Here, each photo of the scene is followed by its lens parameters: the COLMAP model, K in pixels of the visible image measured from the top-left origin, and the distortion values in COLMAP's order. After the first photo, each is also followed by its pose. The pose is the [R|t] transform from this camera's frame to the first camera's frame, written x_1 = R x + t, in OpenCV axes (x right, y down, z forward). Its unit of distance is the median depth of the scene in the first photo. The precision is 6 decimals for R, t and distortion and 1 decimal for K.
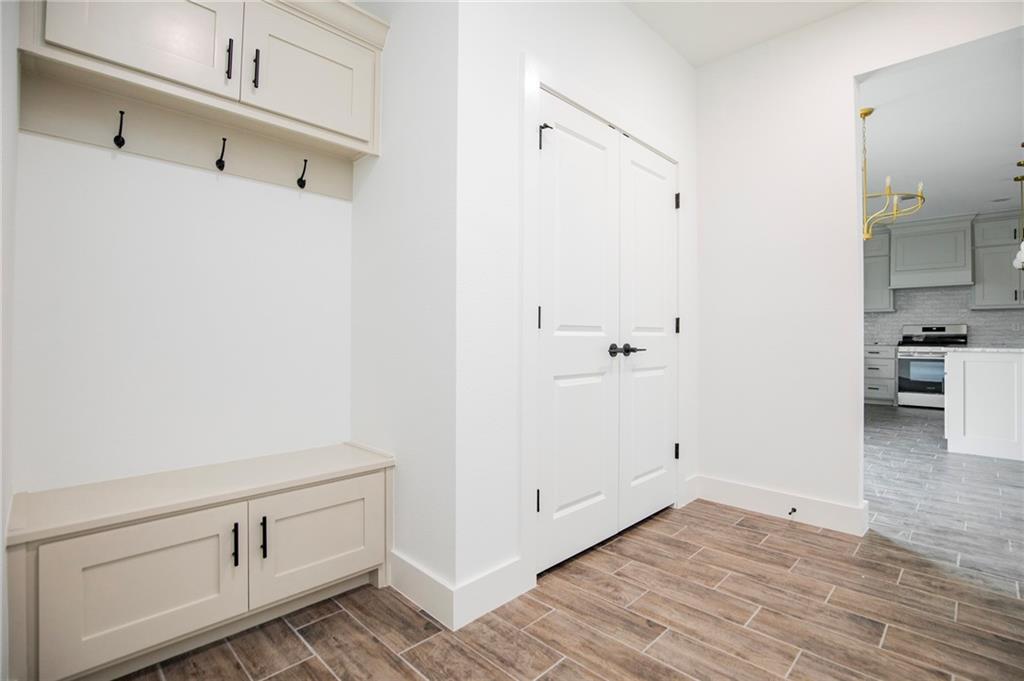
lens RADIAL K [[484.4, 0, 521.2], [0, 484.4, 328.3], [0, 0, 1]] dist [-0.032381, 0.006592]
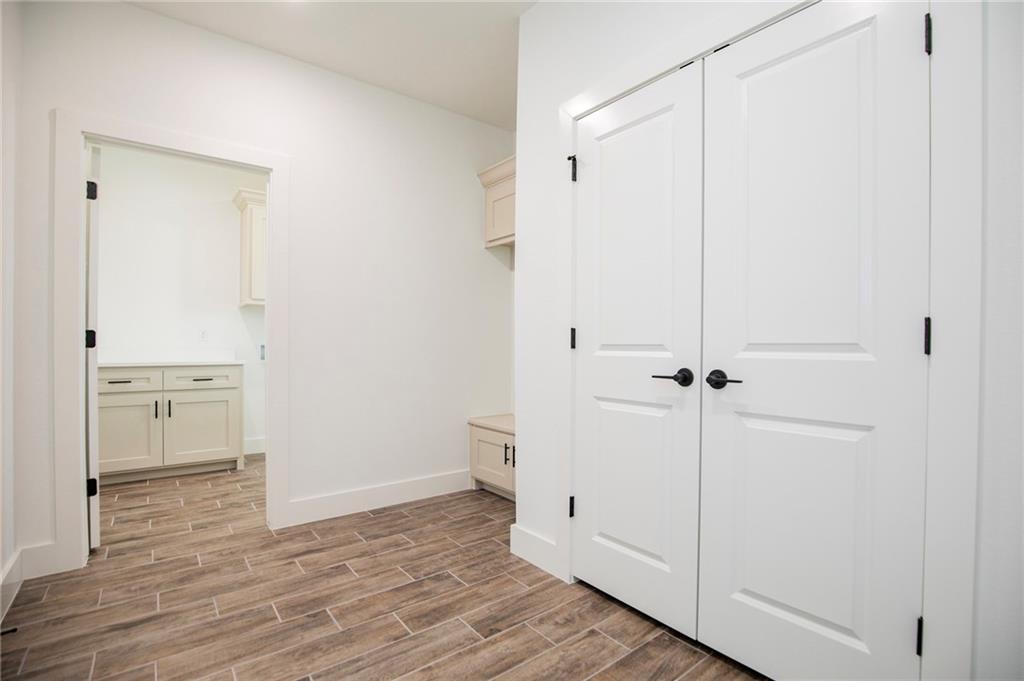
lens RADIAL K [[478.4, 0, 521.8], [0, 478.4, 344.1], [0, 0, 1]] dist [-0.041425, 0.008583]
pose [[-0.126132, -0.008734, -0.991975, 0.980892], [0.010709, 0.999891, -0.010165, 0.000732], [0.991956, -0.011905, -0.126024, 0.907268]]
